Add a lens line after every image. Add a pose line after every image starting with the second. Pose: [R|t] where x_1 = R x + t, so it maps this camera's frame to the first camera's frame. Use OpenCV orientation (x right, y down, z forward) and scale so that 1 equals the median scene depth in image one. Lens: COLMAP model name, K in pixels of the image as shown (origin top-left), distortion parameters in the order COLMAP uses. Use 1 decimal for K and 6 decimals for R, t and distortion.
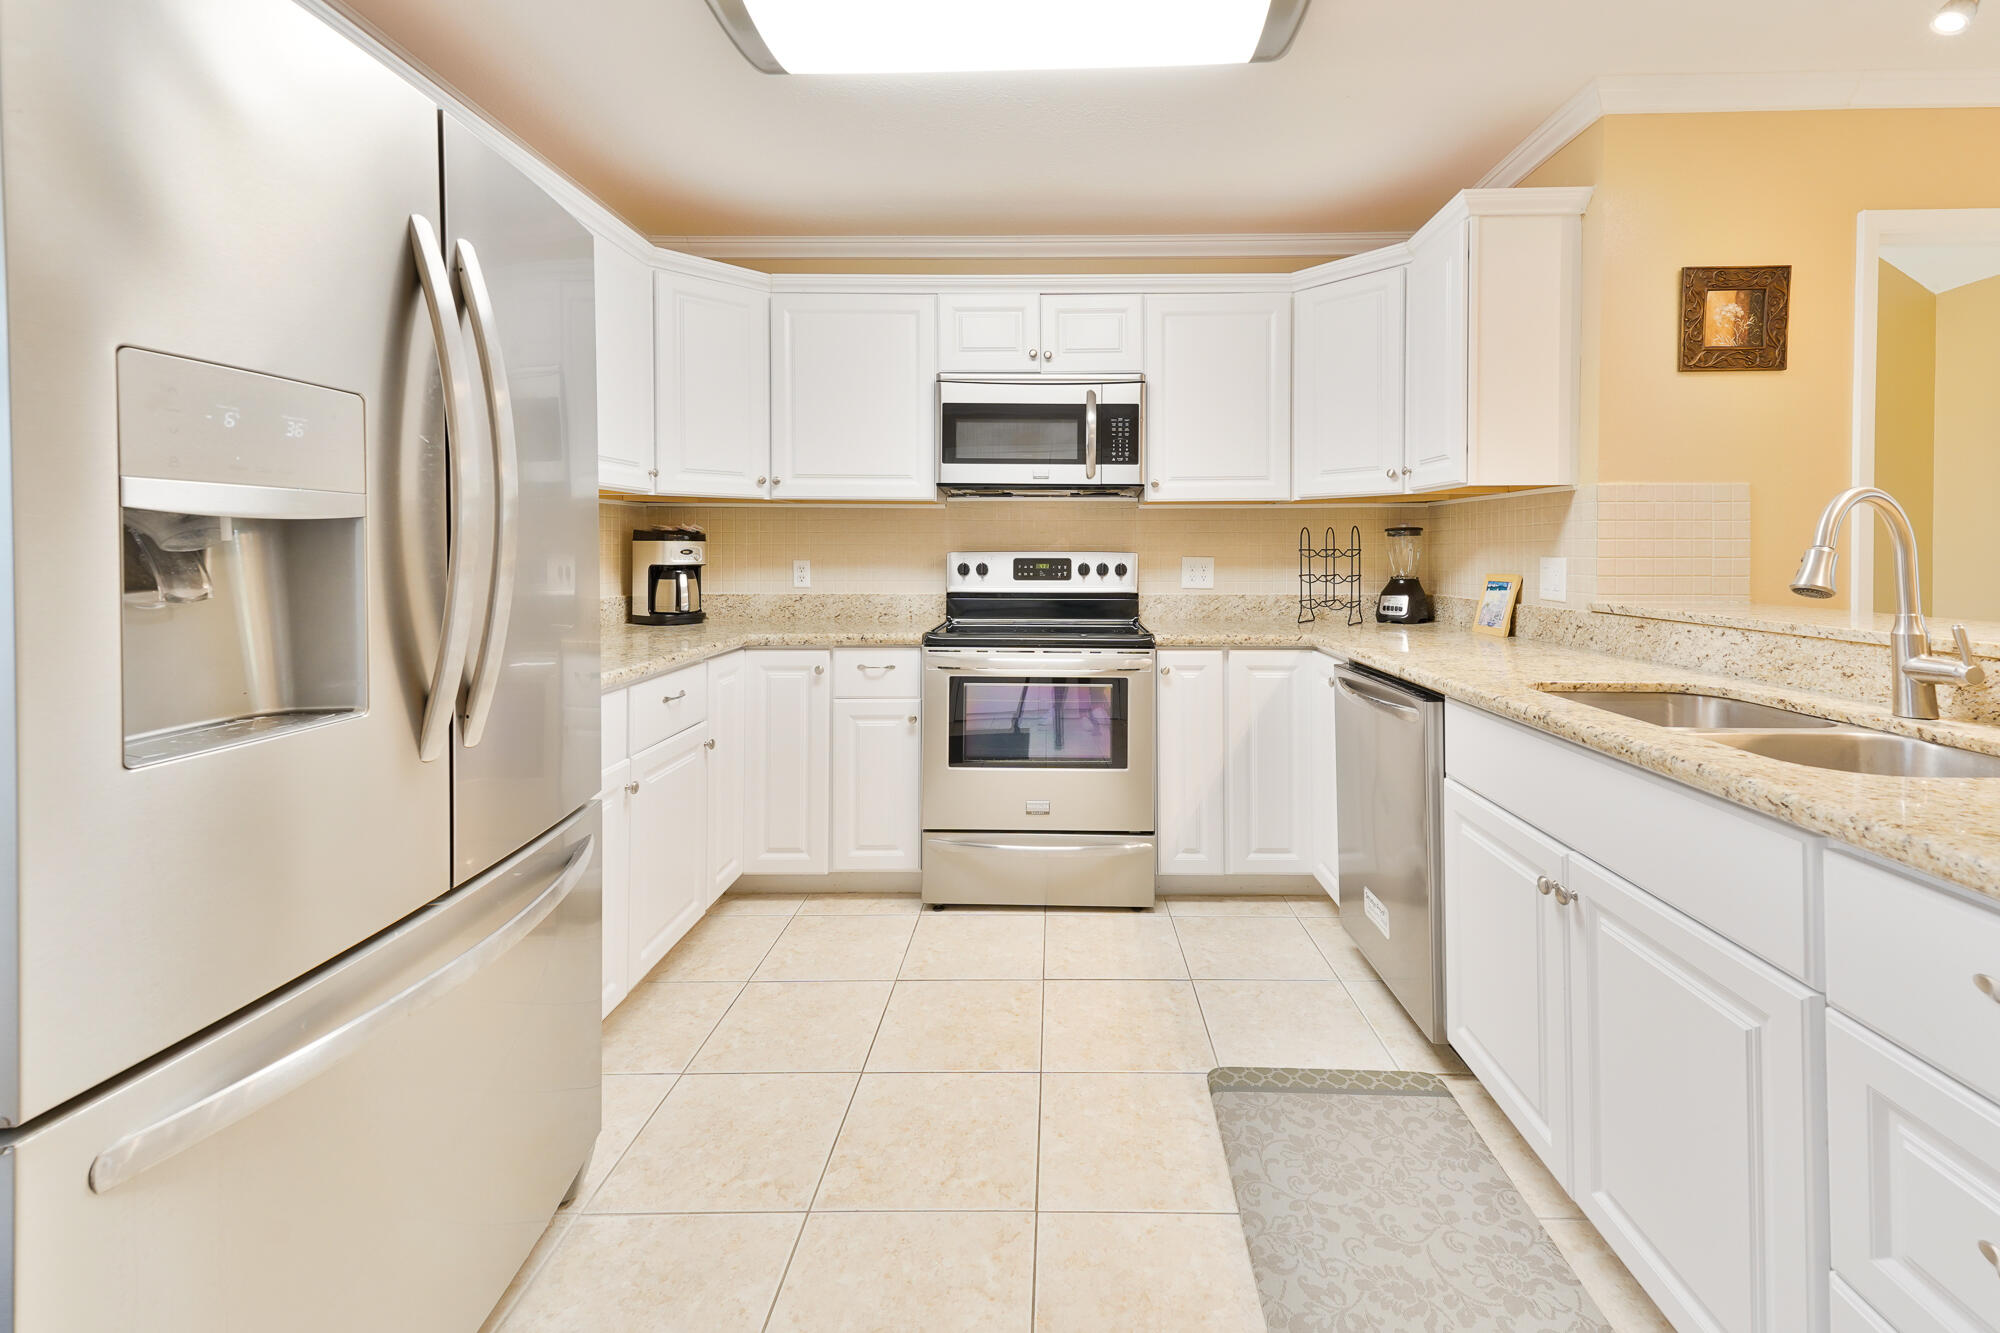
lens RADIAL K [[828.0, 0, 1005.6], [0, 828.0, 593.6], [0, 0, 1]] dist [0.031669, -0.000471]
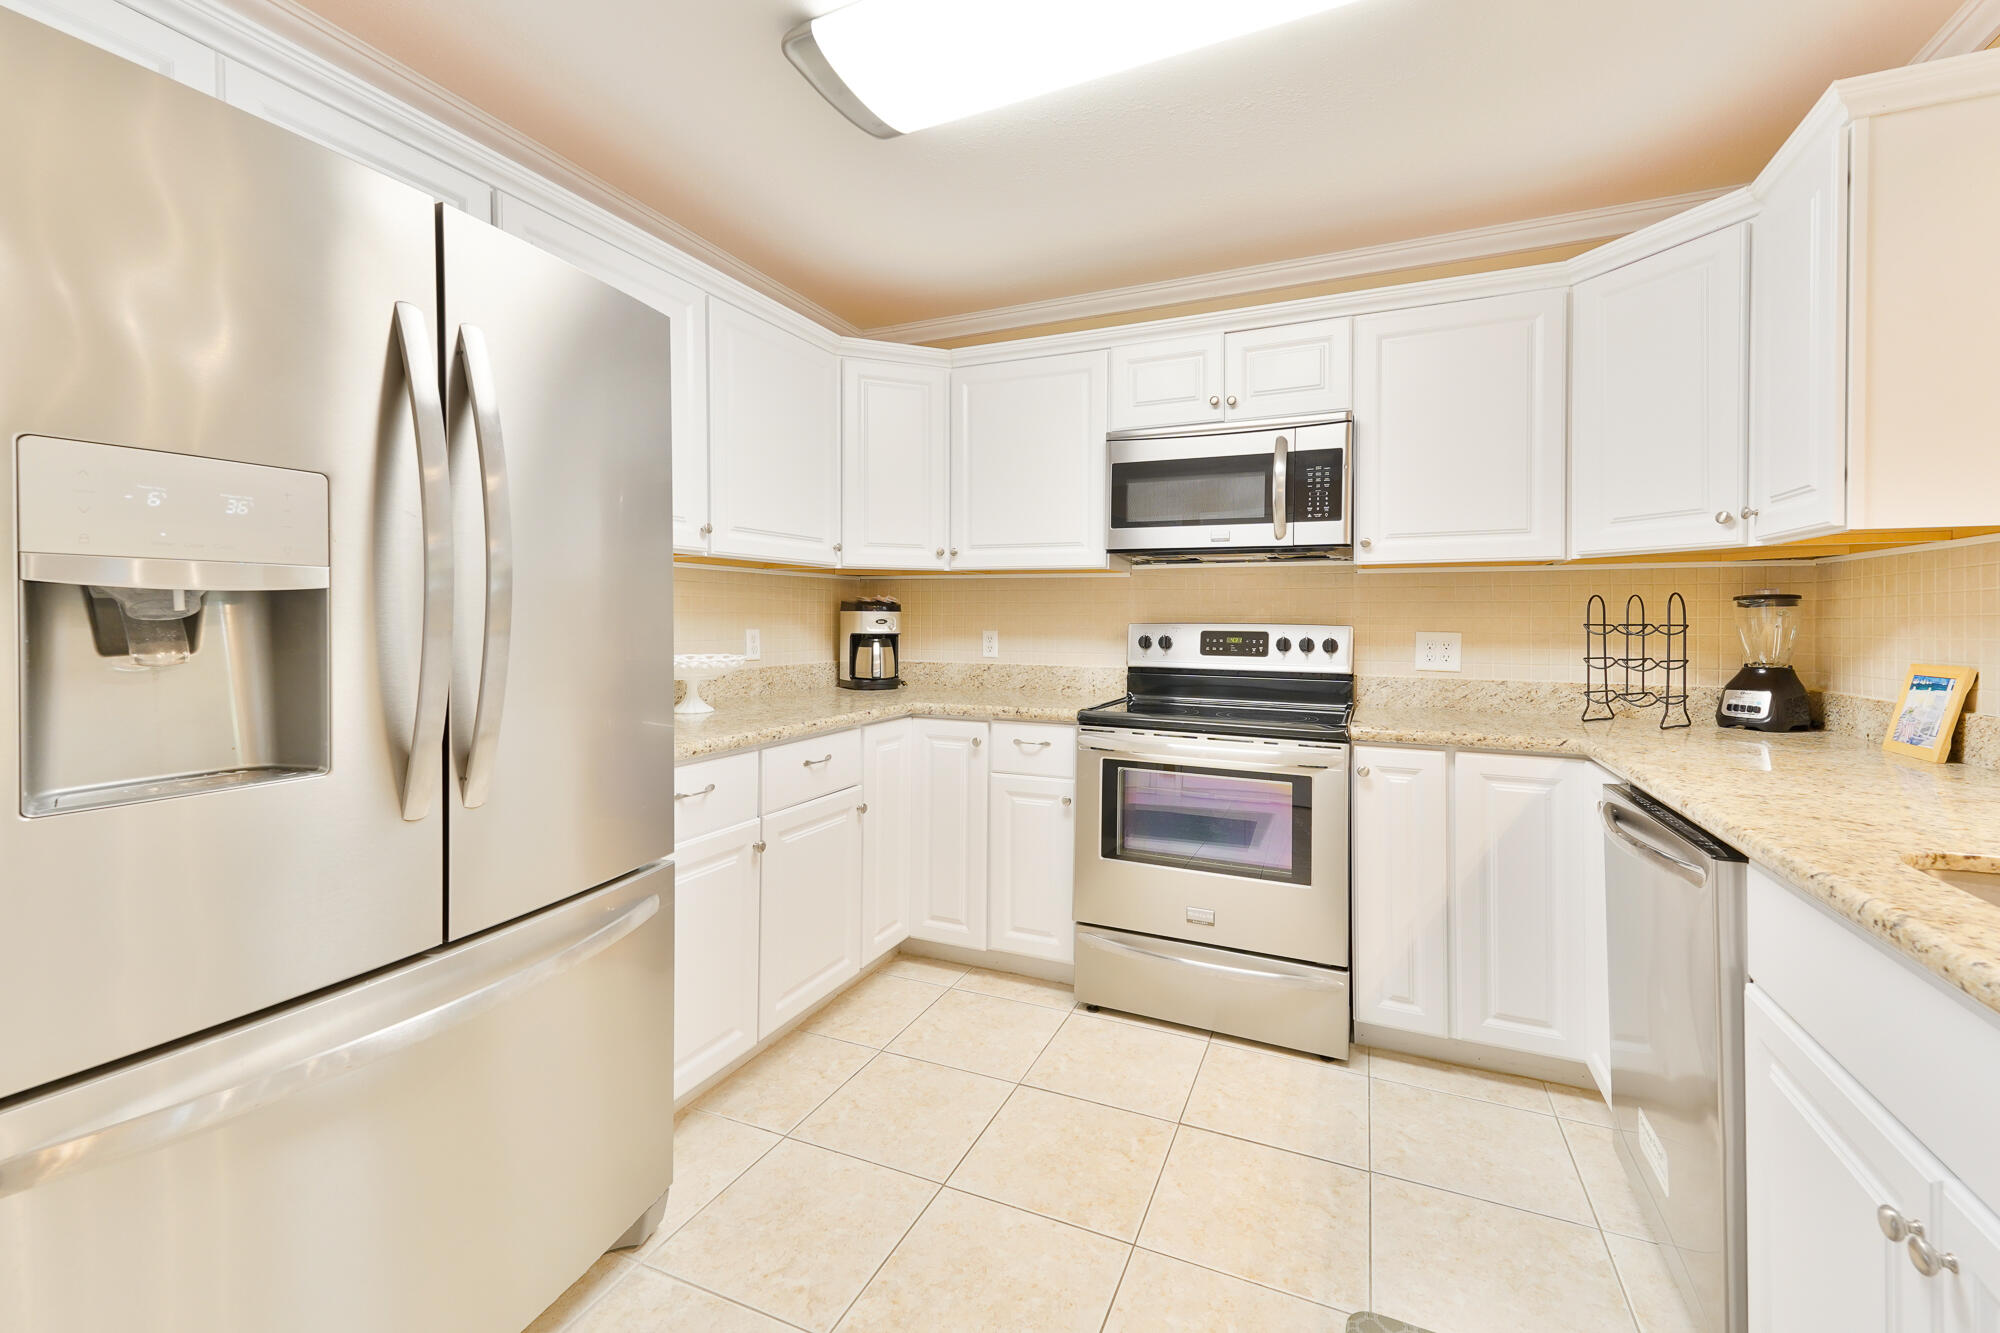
lens RADIAL K [[791.1, 0, 994.0], [0, 791.1, 648.7], [0, 0, 1]] dist [0.034548, -0.007775]
pose [[0.926970, 0.020539, -0.374572, 0.140500], [-0.026375, 0.999597, -0.010459, -0.009332], [0.374206, 0.019574, 0.927139, 0.130118]]
